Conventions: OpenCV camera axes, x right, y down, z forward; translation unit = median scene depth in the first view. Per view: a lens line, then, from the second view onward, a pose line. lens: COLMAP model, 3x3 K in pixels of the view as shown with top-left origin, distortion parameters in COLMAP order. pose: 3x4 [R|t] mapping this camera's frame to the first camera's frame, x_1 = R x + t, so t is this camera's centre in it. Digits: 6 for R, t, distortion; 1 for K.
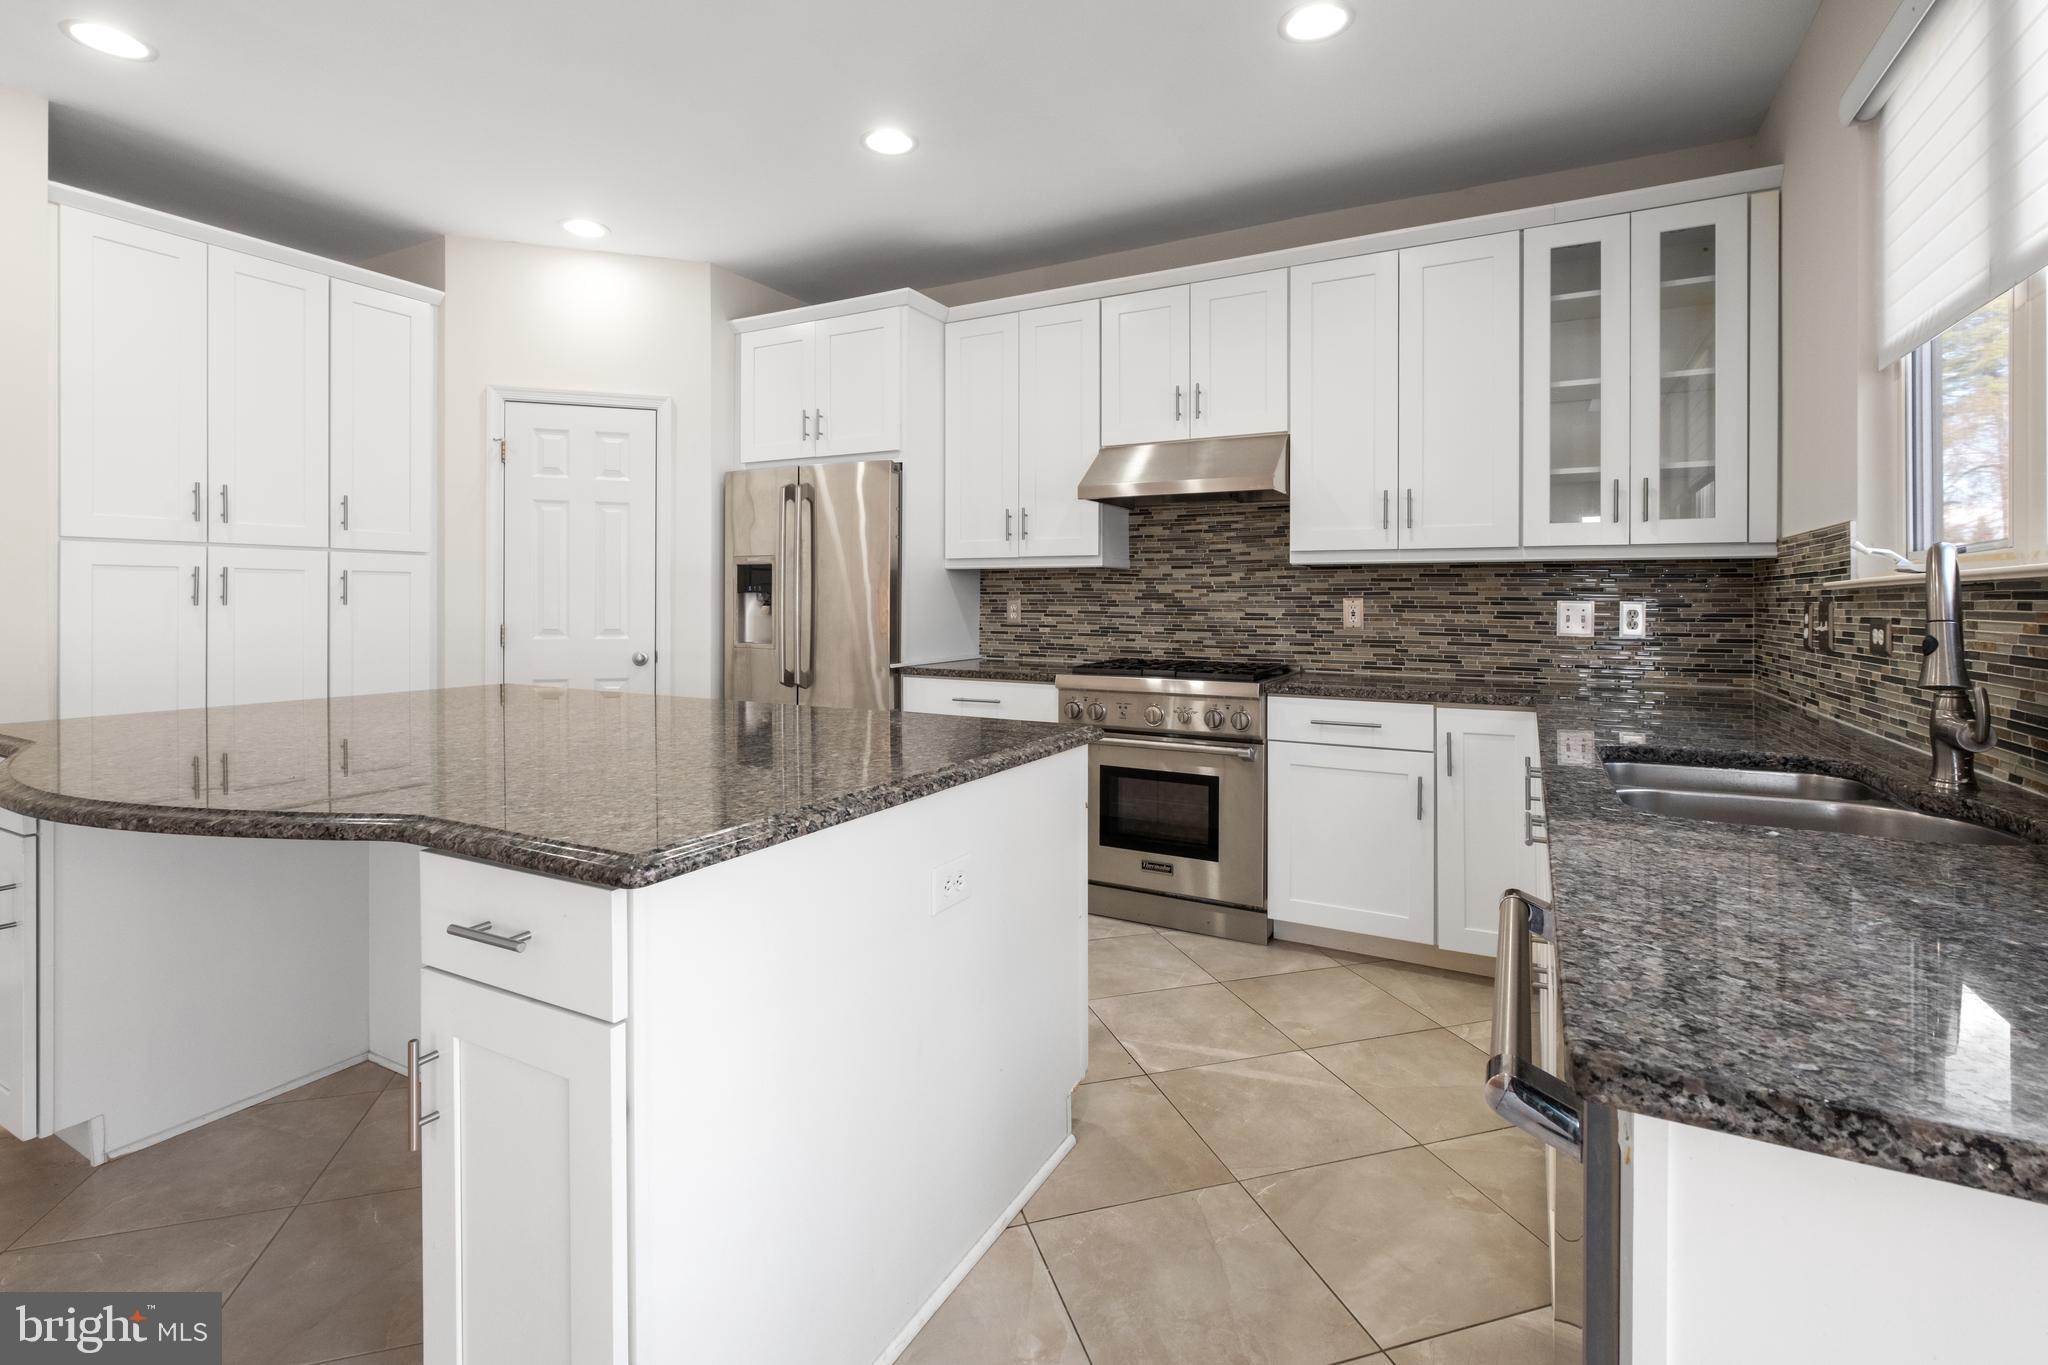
lens RADIAL K [[926.6, 0, 1024.0], [0, 926.6, 682.5], [0, 0, 1]] dist [-0.001885, 0.000555]
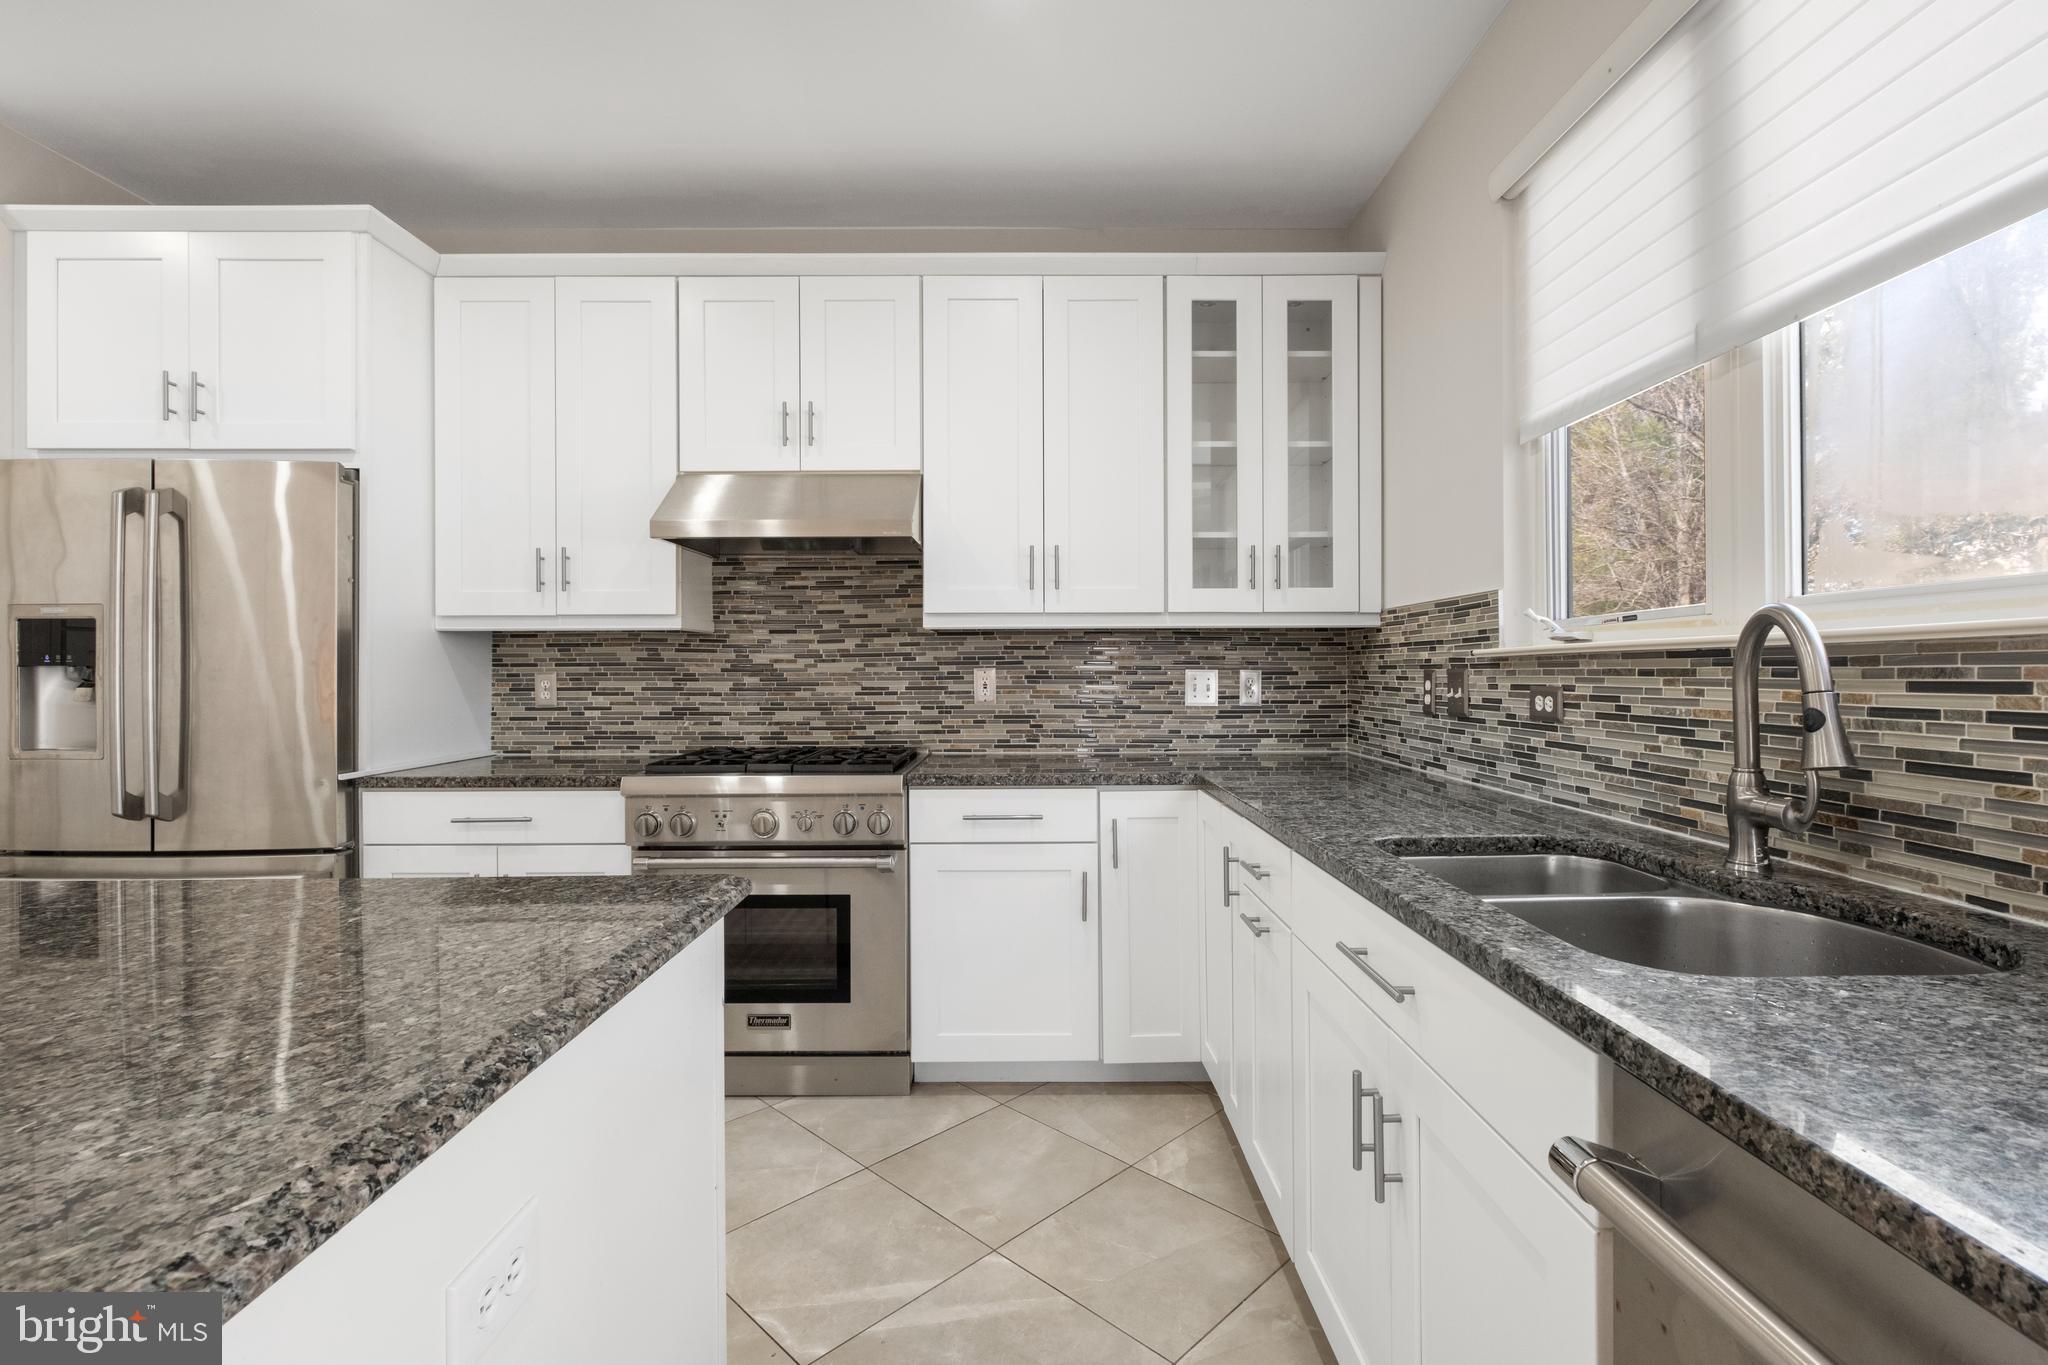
lens RADIAL K [[926.6, 0, 1024.0], [0, 926.6, 682.5], [0, 0, 1]] dist [-0.001885, 0.000555]
pose [[0.881223, -0.014112, 0.472489, -0.030377], [0.049728, 0.996775, -0.062975, -0.022191], [-0.470077, 0.078991, 0.879084, 0.227920]]
